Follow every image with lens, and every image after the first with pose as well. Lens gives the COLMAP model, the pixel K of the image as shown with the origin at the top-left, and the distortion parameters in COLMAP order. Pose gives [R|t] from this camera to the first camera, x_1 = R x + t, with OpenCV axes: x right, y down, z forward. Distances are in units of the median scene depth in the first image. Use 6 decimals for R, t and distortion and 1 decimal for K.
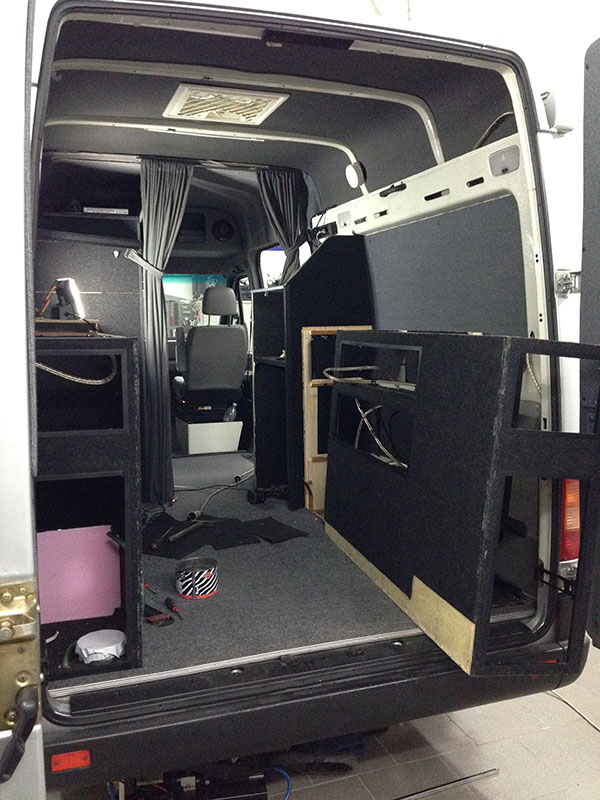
lens RADIAL K [[775.4, 0, 298.1], [0, 775.4, 397.9], [0, 0, 1]] dist [0.039566, 0.000000]
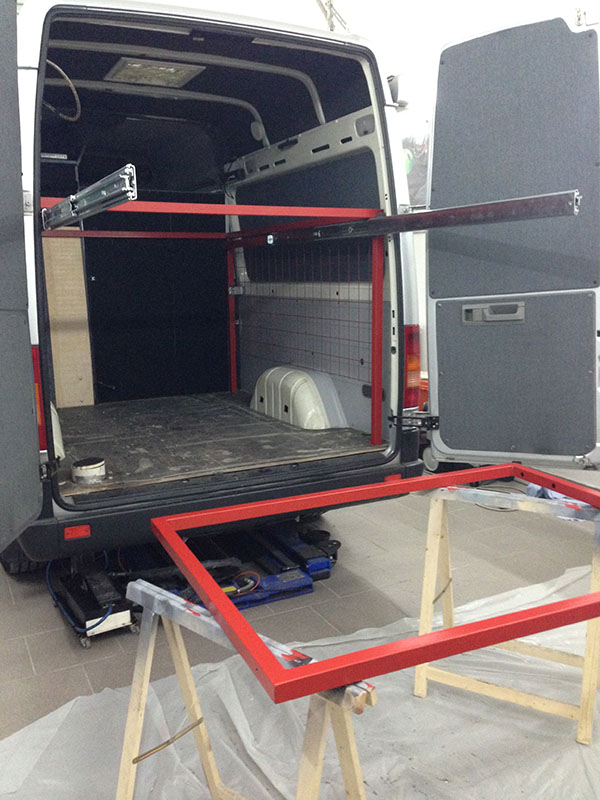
lens RADIAL K [[775.4, 0, 306.2], [0, 775.4, 413.5], [0, 0, 1]] dist [0.039566, 0.000000]
pose [[0.991684, -0.026421, 0.125956, -0.029131], [0.016127, 0.996497, 0.082055, 0.096491], [-0.127683, -0.079342, 0.988636, -0.419285]]
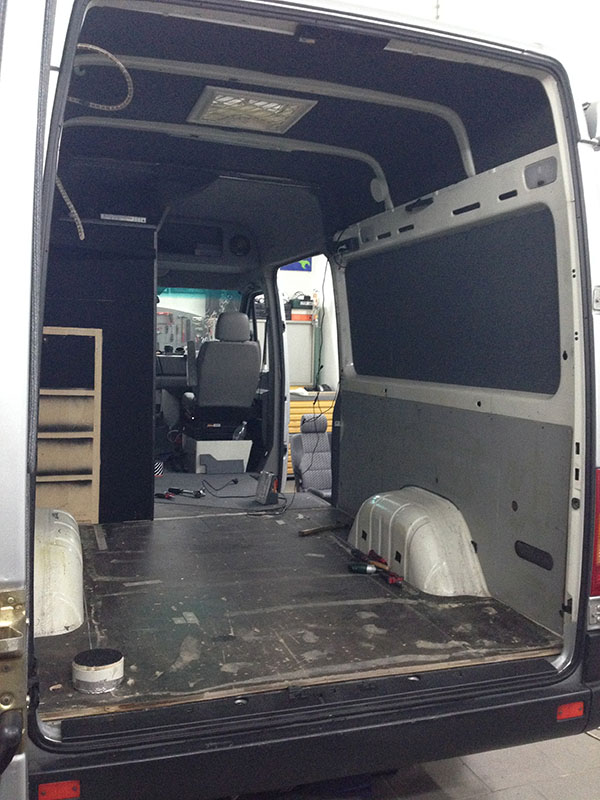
lens RADIAL K [[775.4, 0, 292.2], [0, 775.4, 393.3], [0, 0, 1]] dist [0.039566, 0.000000]
pose [[0.999105, 0.038055, -0.018445, -0.012466], [-0.038740, 0.998514, -0.038321, 0.015561], [0.016959, 0.039001, 0.999095, 0.050840]]
